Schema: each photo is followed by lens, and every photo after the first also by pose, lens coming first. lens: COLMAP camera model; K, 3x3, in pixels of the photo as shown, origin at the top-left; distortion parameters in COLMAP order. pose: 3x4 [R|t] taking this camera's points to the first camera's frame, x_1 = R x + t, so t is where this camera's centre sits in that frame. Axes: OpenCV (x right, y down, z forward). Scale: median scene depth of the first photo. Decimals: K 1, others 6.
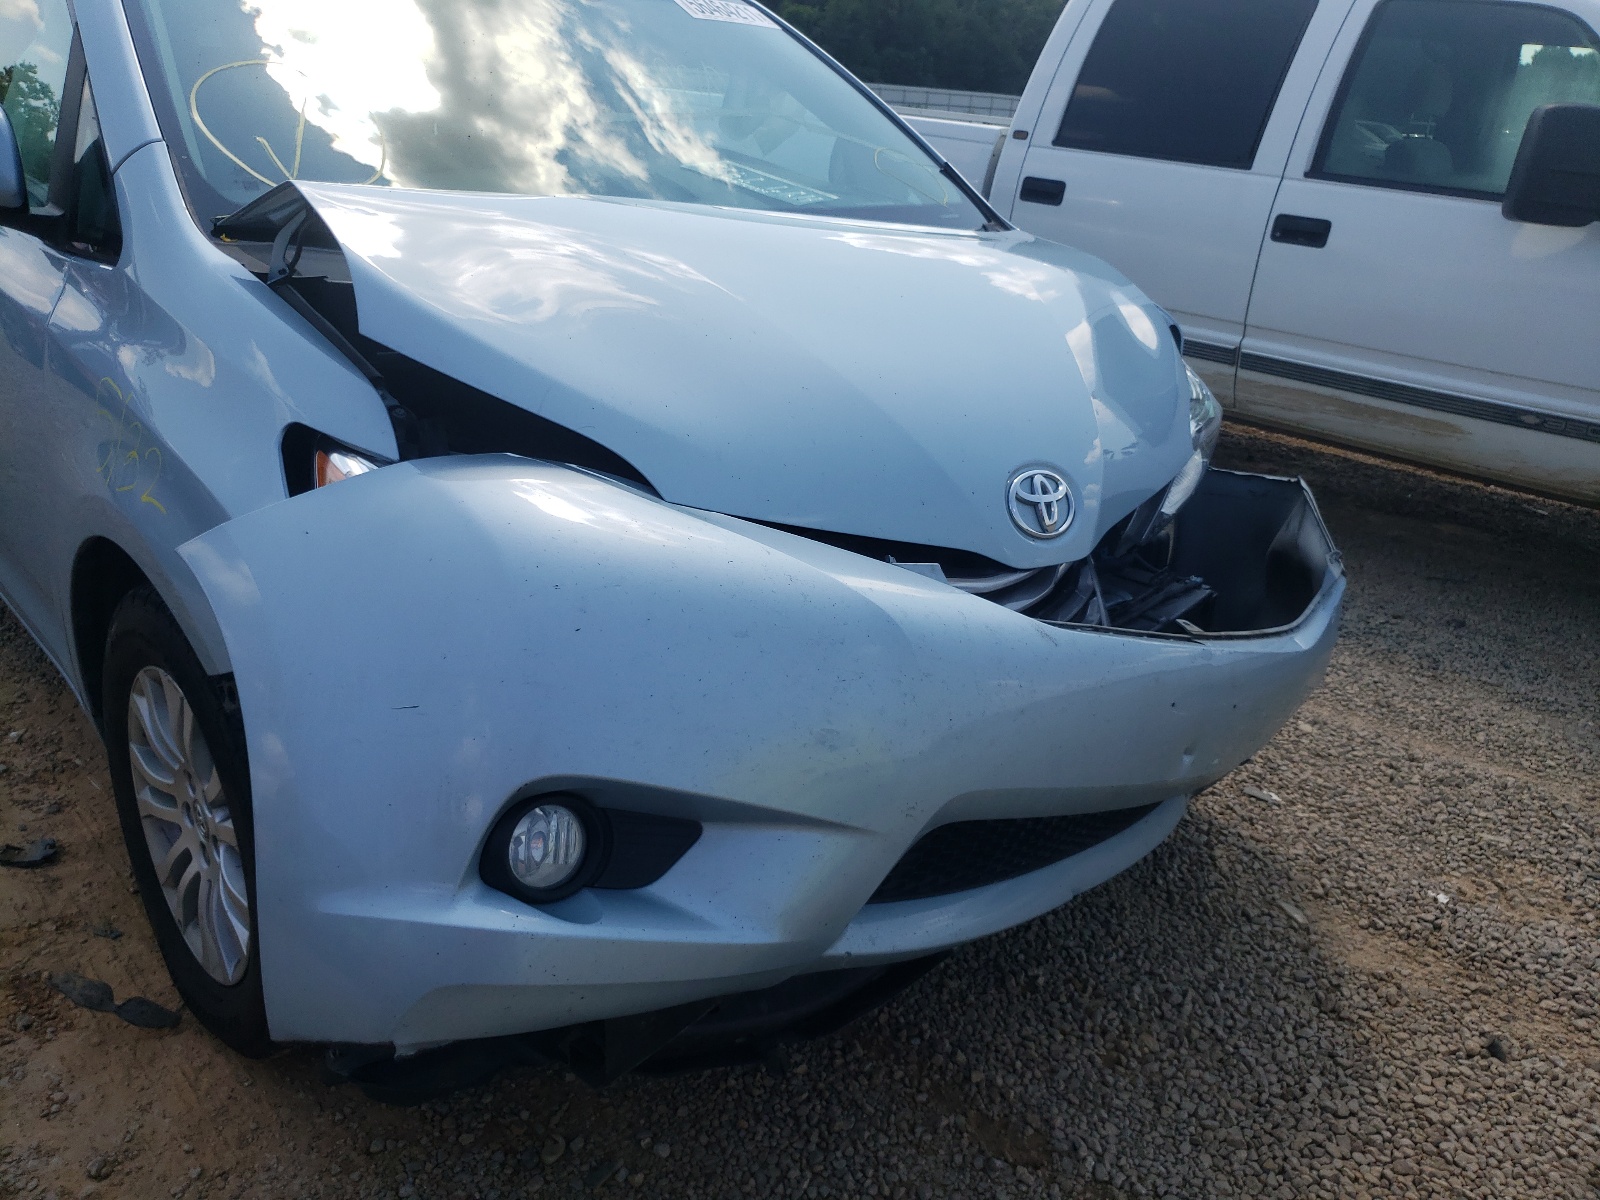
lens RADIAL K [[1374.3, 0, 800.0], [0, 1374.3, 600.0], [0, 0, 1]] dist [-0.004858, 0.011789]
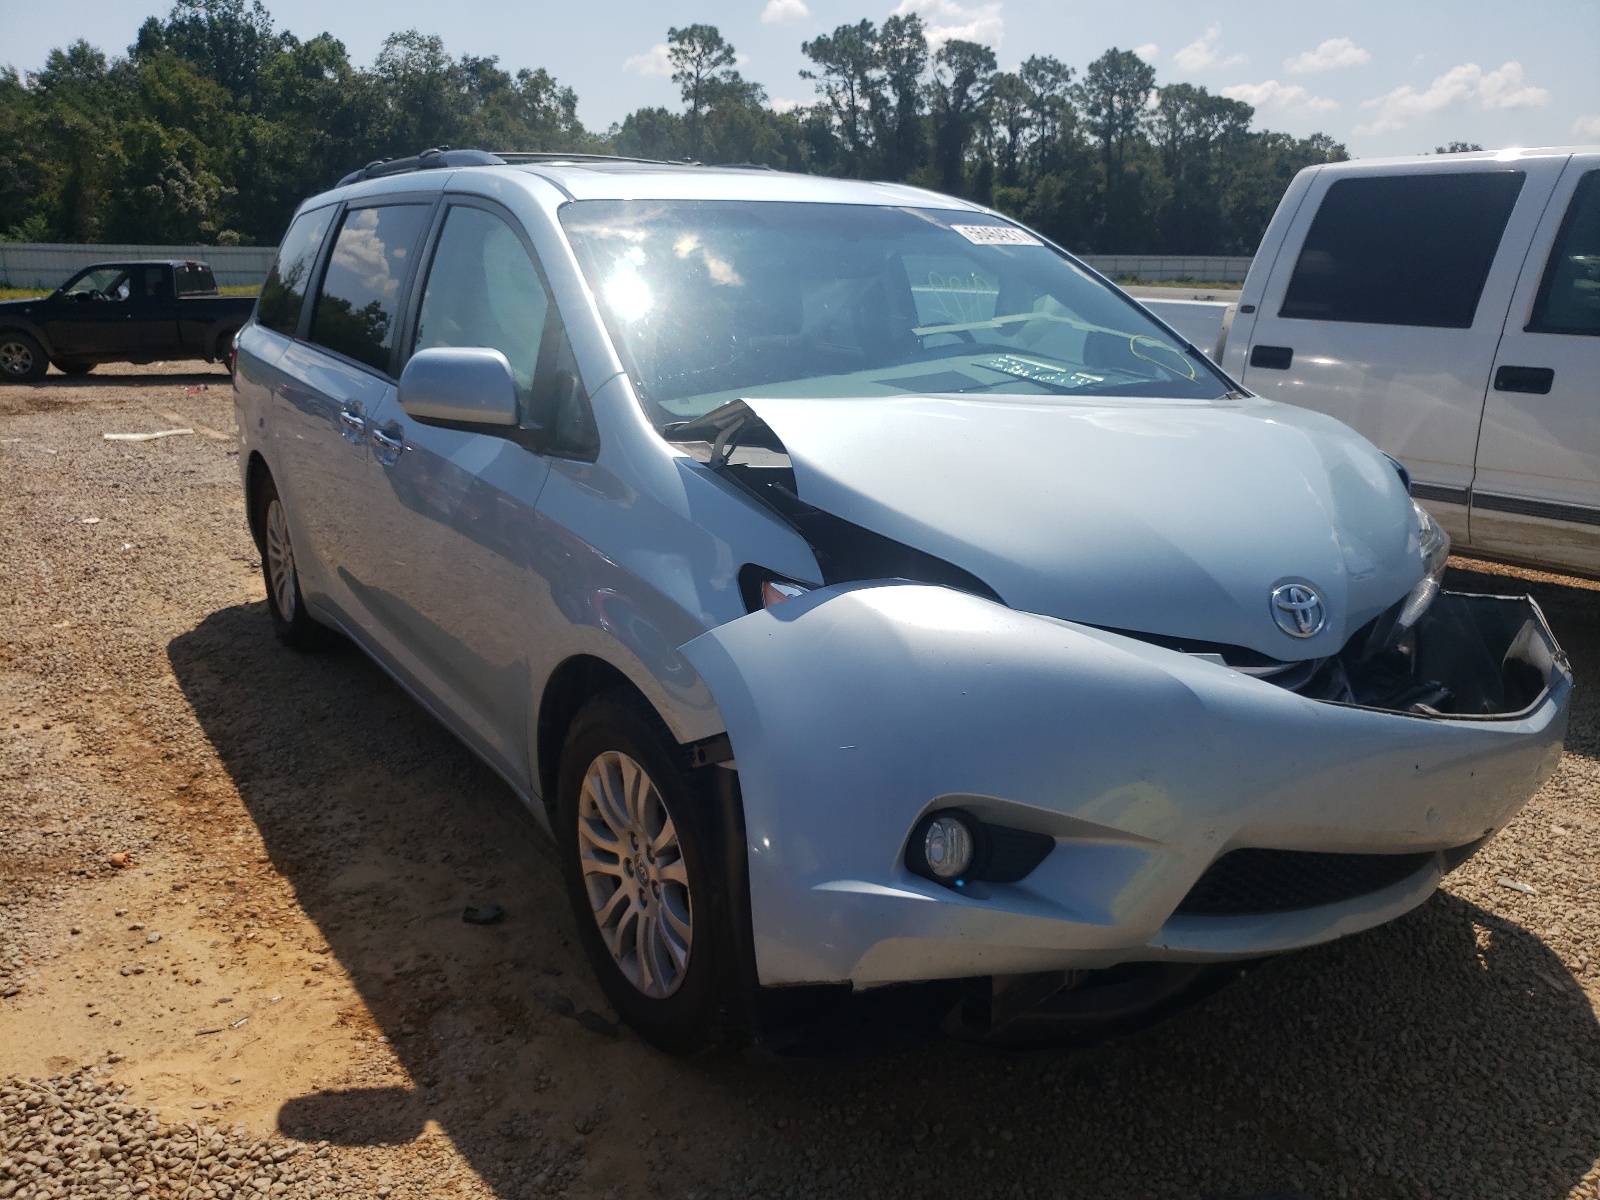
lens RADIAL K [[1357.2, 0, 800.0], [0, 1357.2, 600.0], [0, 0, 1]] dist [-0.031285, 0.103048]
pose [[0.986104, -0.030227, -0.163353, -0.053528], [0.010508, 0.992687, -0.120256, 0.048974], [0.165794, 0.116869, 0.979211, -0.225387]]
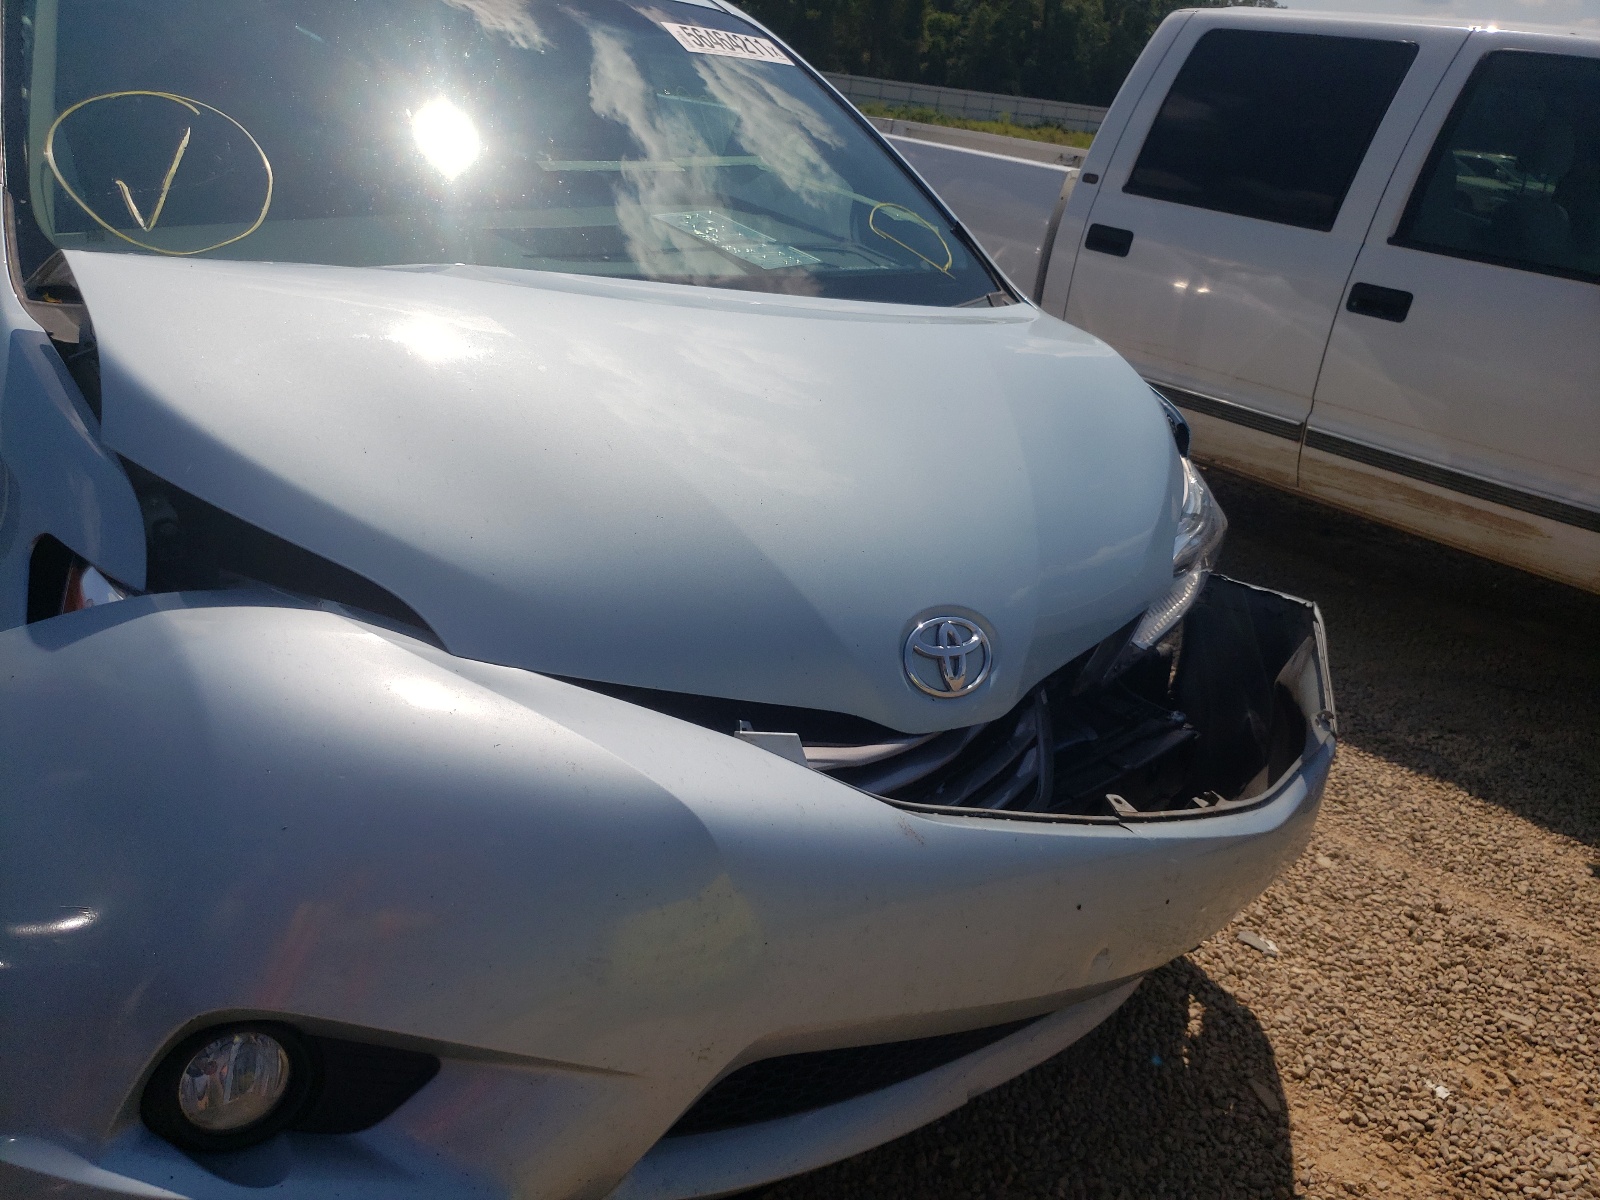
lens RADIAL K [[1375.6, 0, 806.9], [0, 1375.6, 635.9], [0, 0, 1]] dist [0.008138, 0.002309]
pose [[0.995624, 0.068051, -0.064049, 0.105452], [-0.066950, 0.997572, 0.019191, -0.069950], [0.065200, -0.014819, 0.997762, 0.099138]]
